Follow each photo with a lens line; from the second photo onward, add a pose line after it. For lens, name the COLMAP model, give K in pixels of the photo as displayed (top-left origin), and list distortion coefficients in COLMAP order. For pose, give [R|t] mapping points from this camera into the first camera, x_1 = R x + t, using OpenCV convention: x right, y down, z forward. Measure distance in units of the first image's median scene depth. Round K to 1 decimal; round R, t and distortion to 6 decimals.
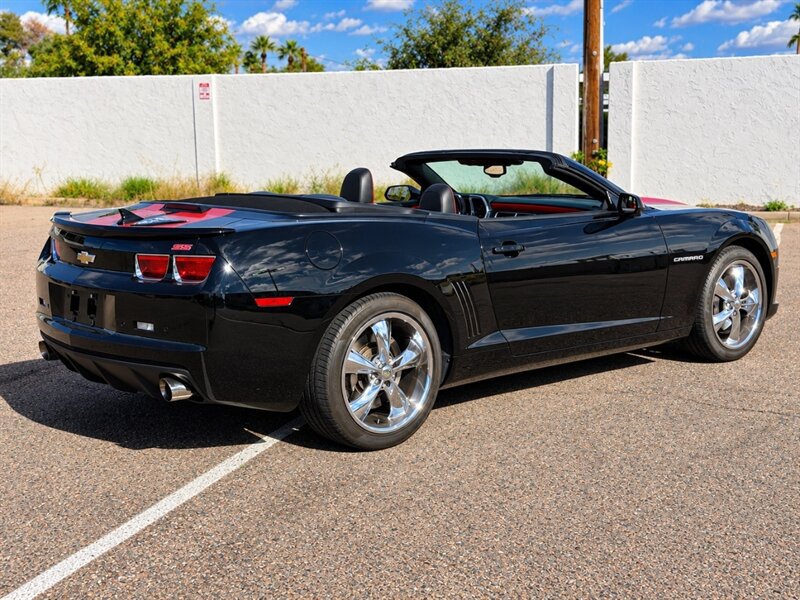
lens RADIAL K [[1123.4, 0, 400.0], [0, 1123.4, 300.0], [0, 0, 1]] dist [0.188509, 0.025348]
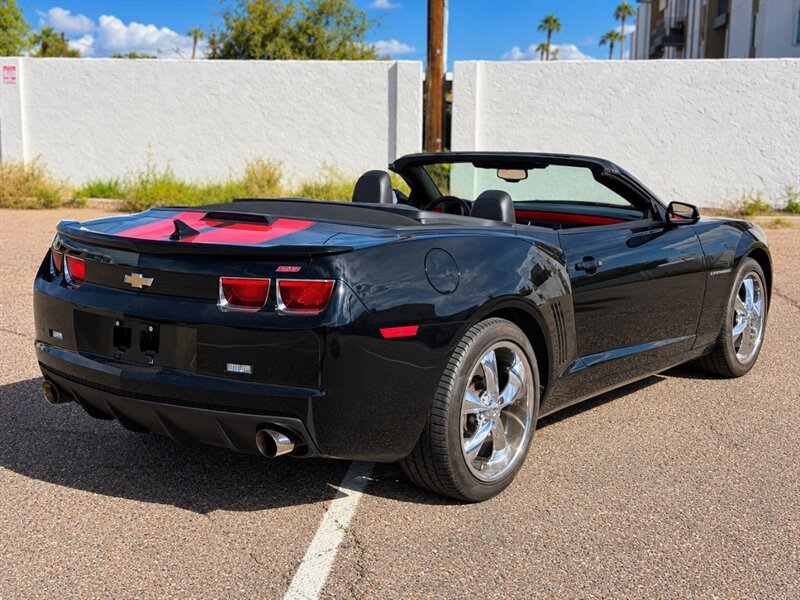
lens RADIAL K [[1122.8, 0, 380.2], [0, 1122.8, 303.0], [0, 0, 1]] dist [0.091174, 0.039674]
pose [[0.974472, -0.012852, 0.224142, -0.246175], [0.011098, 0.999897, 0.009083, -0.022791], [-0.224235, -0.006364, 0.974514, 0.152751]]
